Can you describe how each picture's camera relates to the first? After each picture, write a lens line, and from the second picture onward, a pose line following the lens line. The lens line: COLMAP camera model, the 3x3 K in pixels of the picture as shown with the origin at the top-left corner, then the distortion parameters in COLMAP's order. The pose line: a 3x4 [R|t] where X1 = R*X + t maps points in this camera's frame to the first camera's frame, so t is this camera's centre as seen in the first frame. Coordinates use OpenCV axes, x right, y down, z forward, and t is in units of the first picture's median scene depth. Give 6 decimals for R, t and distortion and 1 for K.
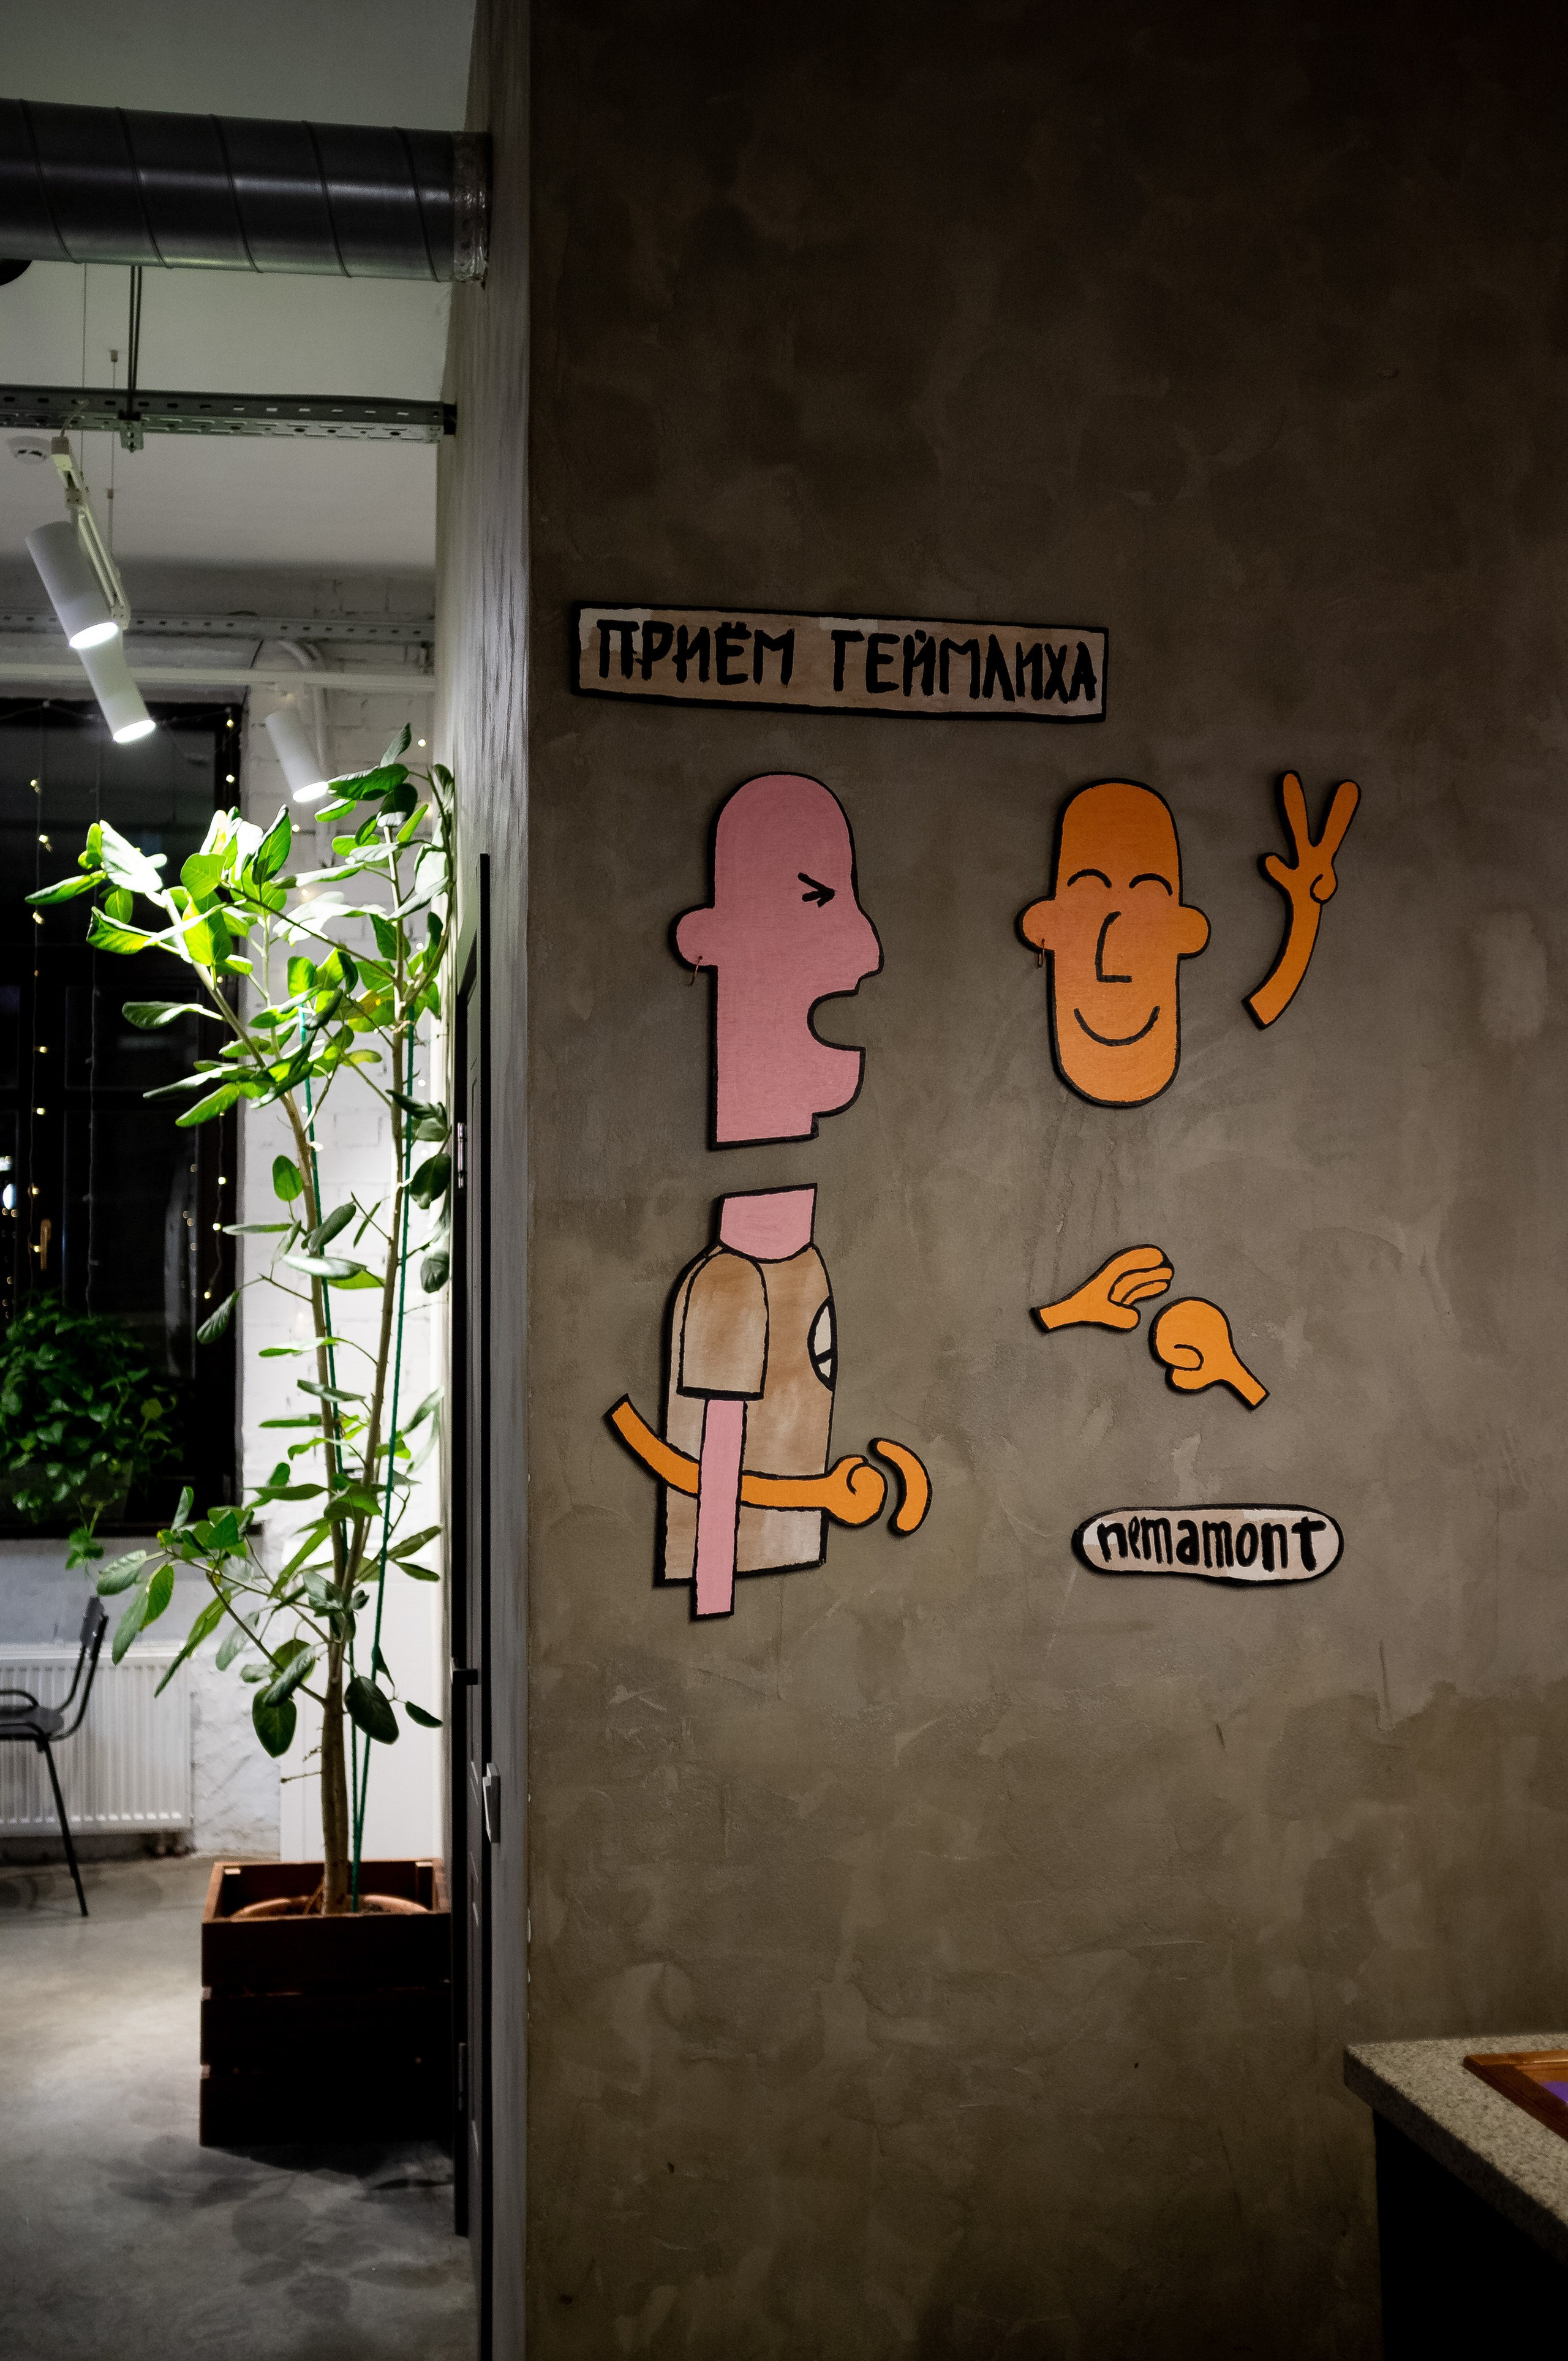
lens RADIAL K [[2361.8, 0, 786.1], [0, 2361.8, 1157.3], [0, 0, 1]] dist [-0.103695, 0.170107]
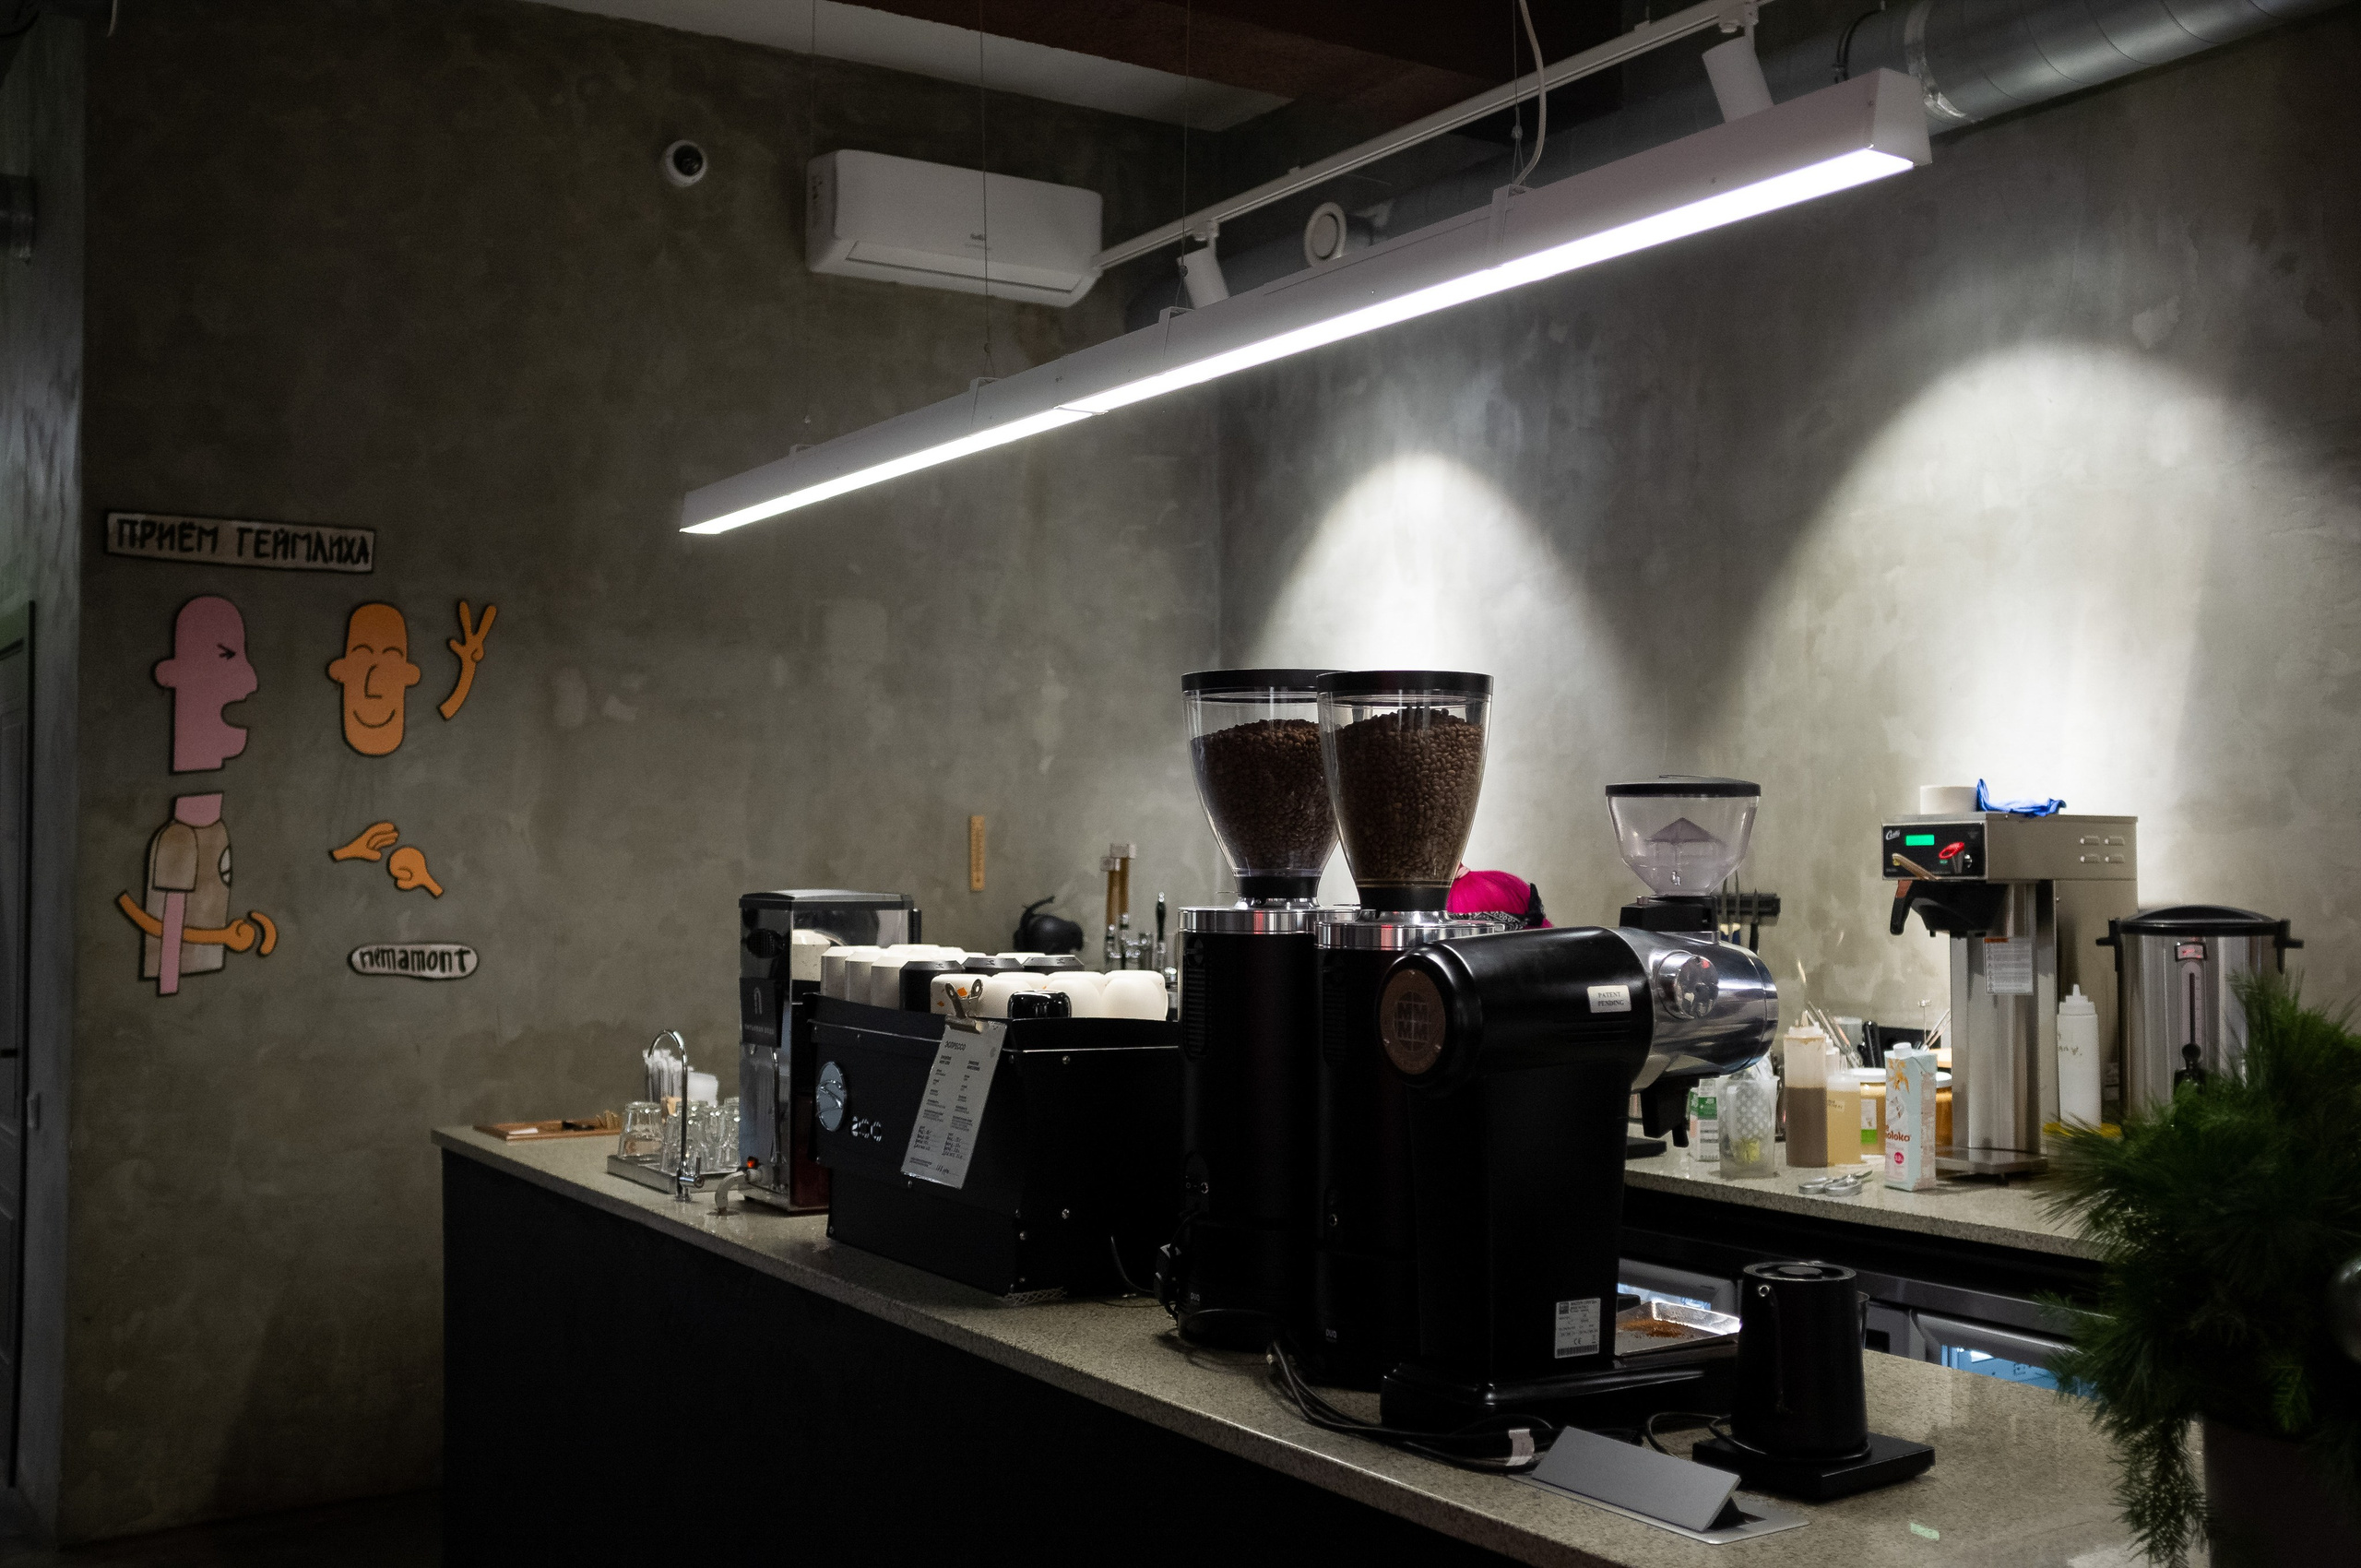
lens RADIAL K [[2361.8, 0, 1181.8], [0, 2361.8, 754.5], [0, 0, 1]] dist [-0.103695, 0.170107]
pose [[0.917168, 0.019054, 0.398044, -0.031911], [-0.024547, 0.999661, 0.008709, -0.060230], [-0.397743, -0.017759, 0.917325, -1.248832]]
